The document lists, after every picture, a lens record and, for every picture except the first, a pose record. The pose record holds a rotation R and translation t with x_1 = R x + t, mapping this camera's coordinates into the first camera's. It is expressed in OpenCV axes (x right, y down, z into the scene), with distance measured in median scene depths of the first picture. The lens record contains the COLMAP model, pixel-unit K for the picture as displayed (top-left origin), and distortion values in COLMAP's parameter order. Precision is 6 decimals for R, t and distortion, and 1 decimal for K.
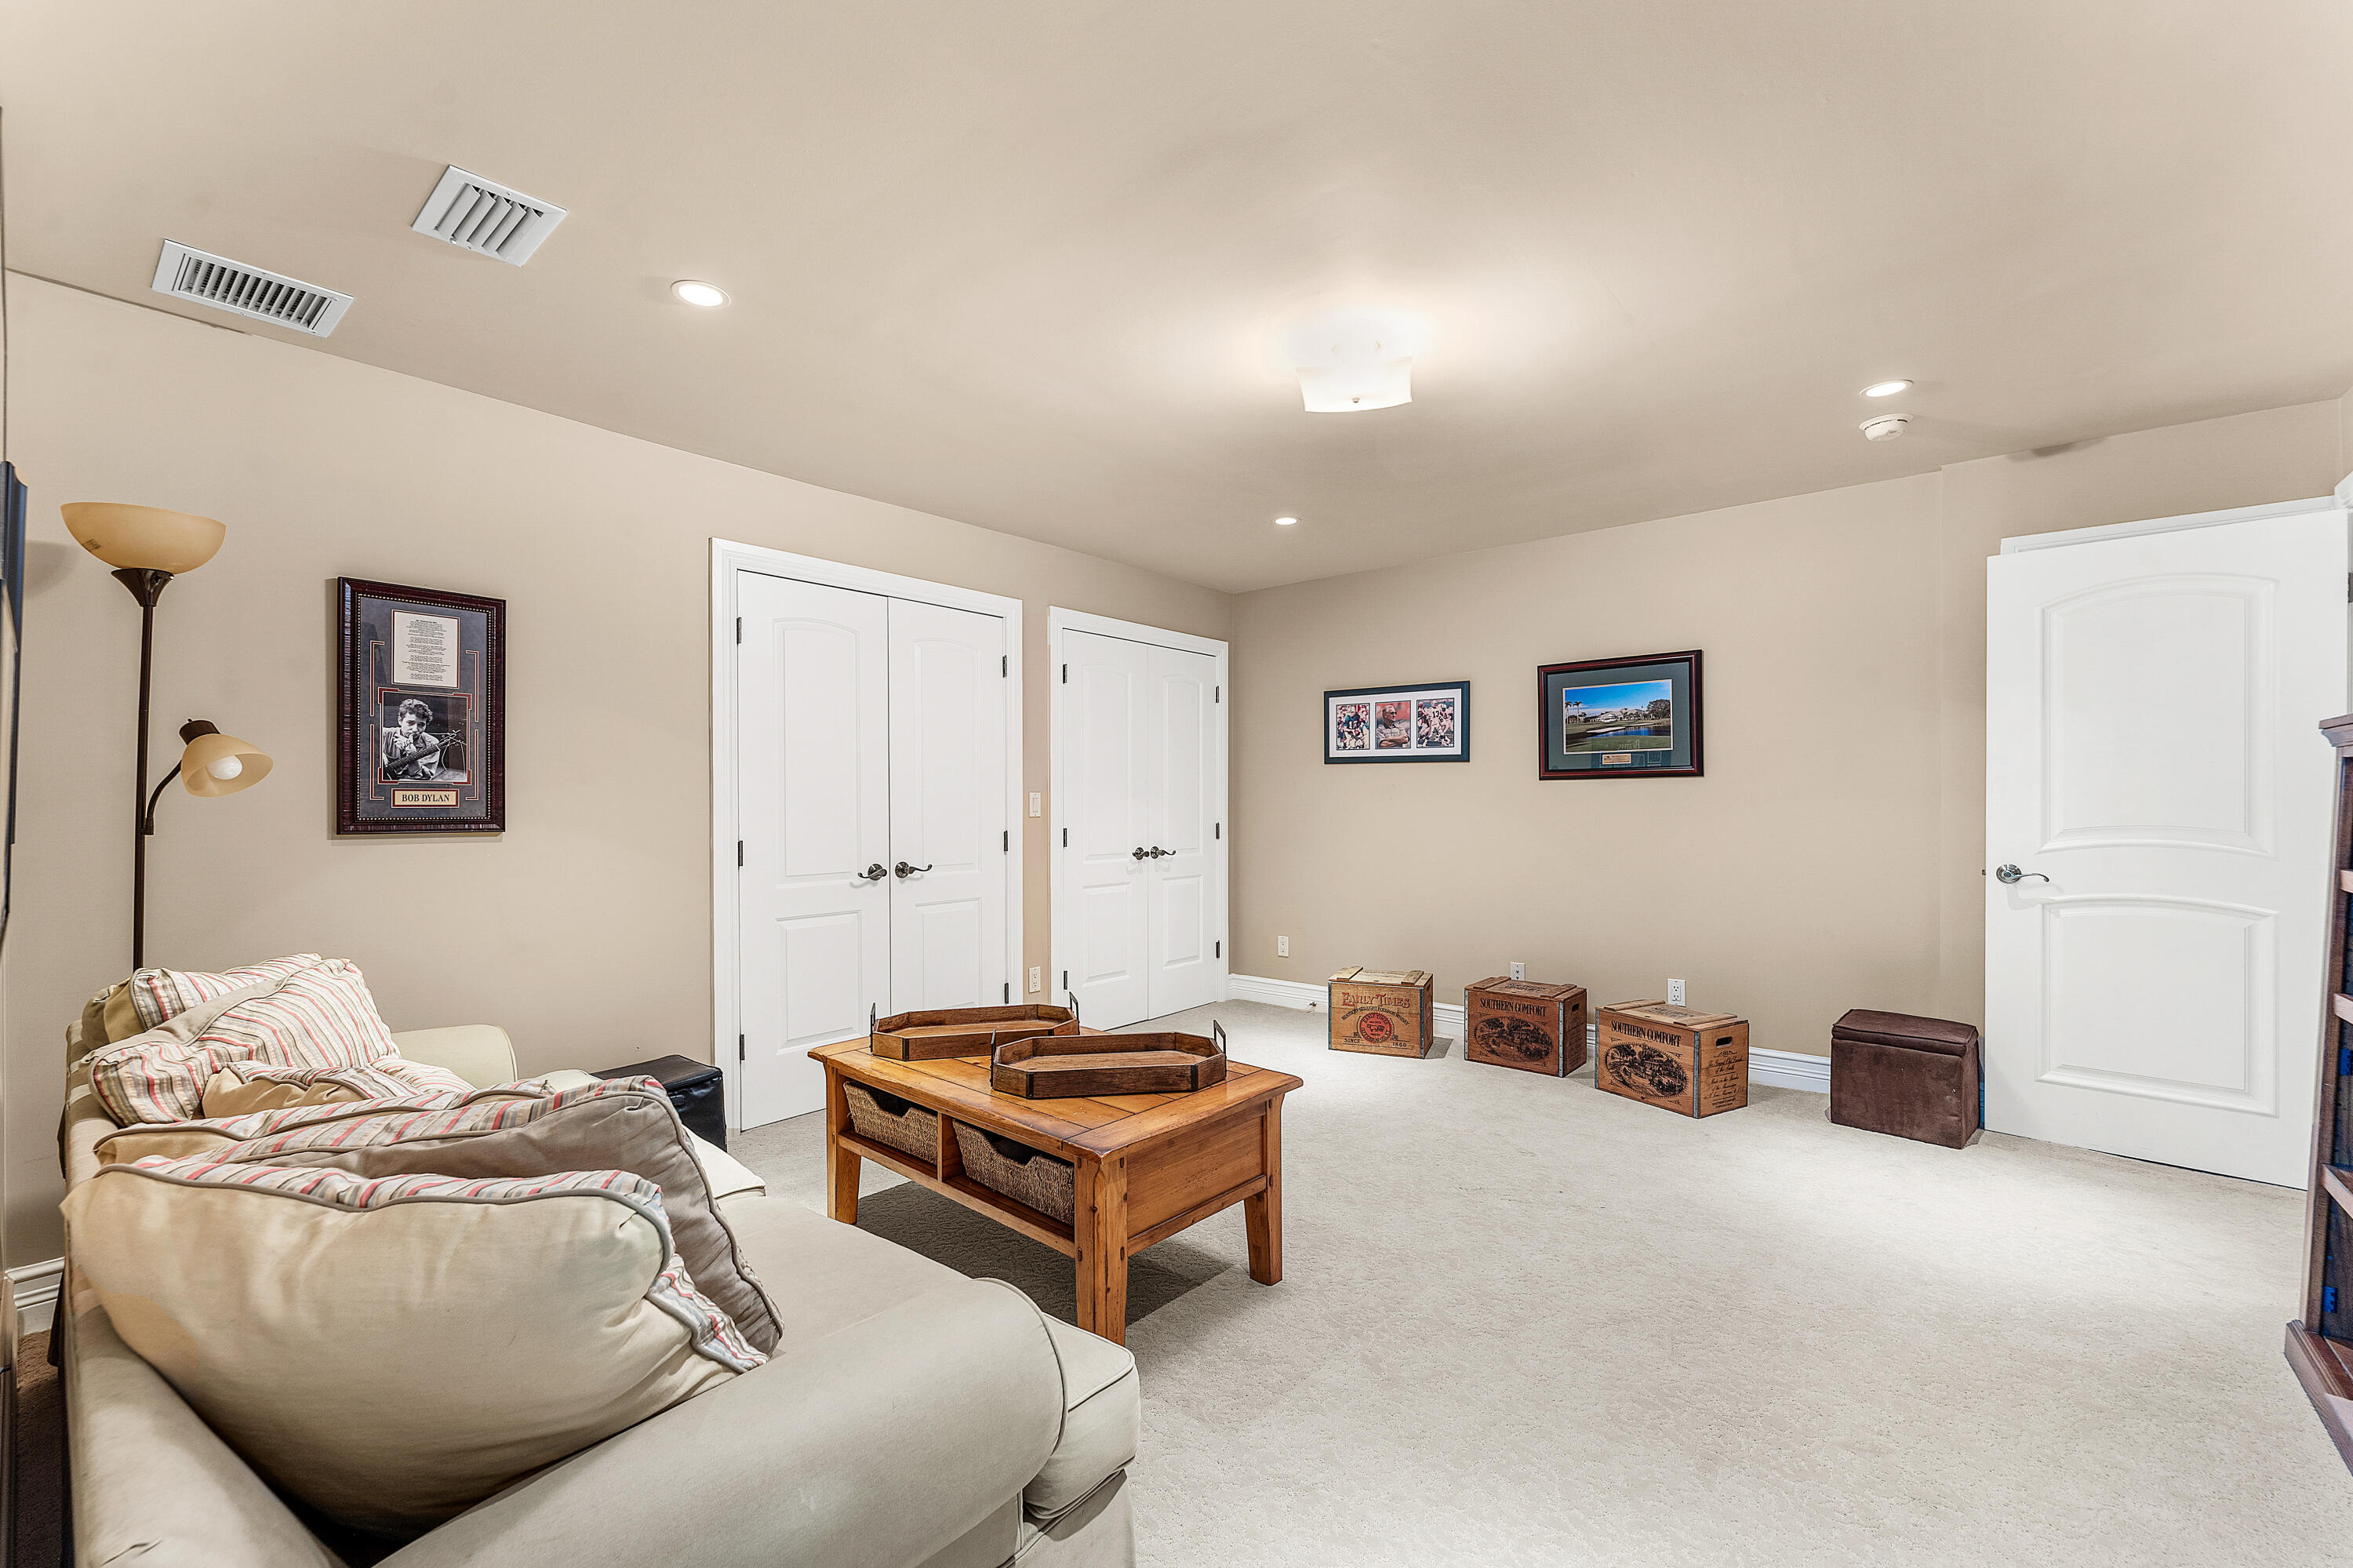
lens RADIAL K [[962.0, 0, 1172.2], [0, 962.0, 793.8], [0, 0, 1]] dist [-0.002518, 0.000297]
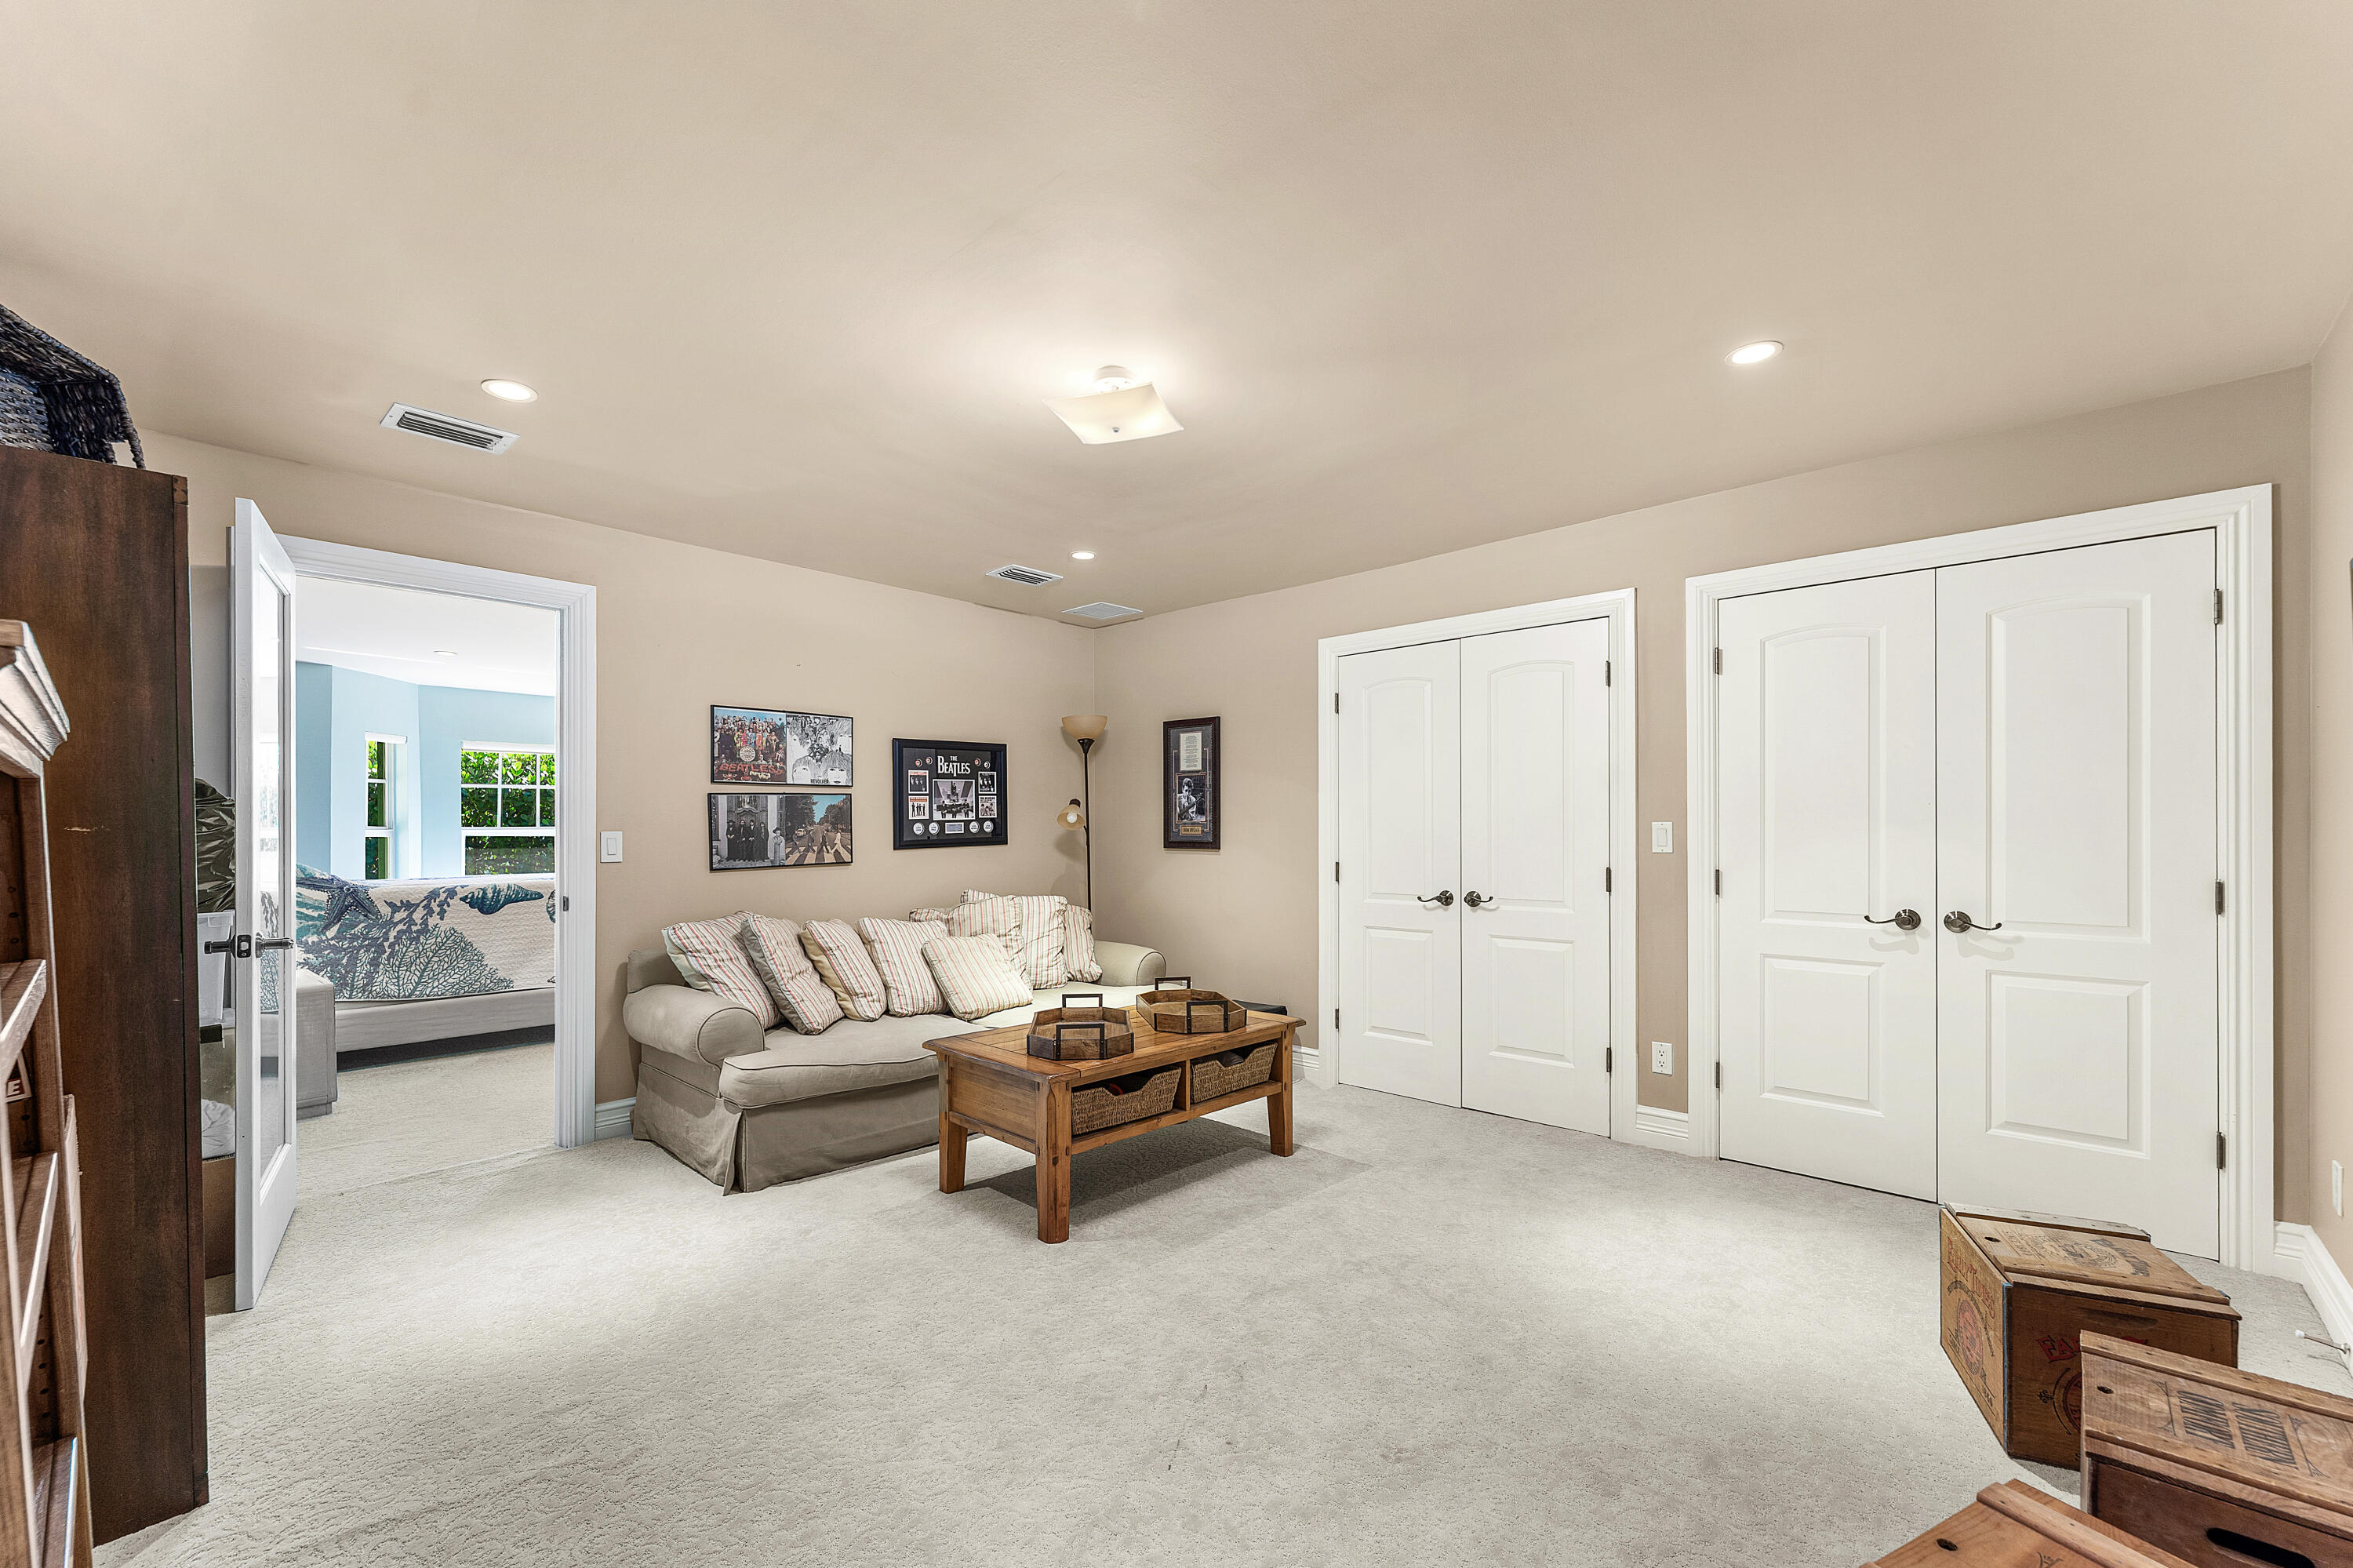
lens RADIAL K [[962.0, 0, 1149.0], [0, 962.0, 829.0], [0, 0, 1]] dist [-0.002518, 0.000297]
pose [[-0.053428, 0.003091, -0.998567, 1.063868], [0.011377, 0.999932, 0.002486, -0.003817], [0.998507, -0.011228, -0.053459, 0.985060]]
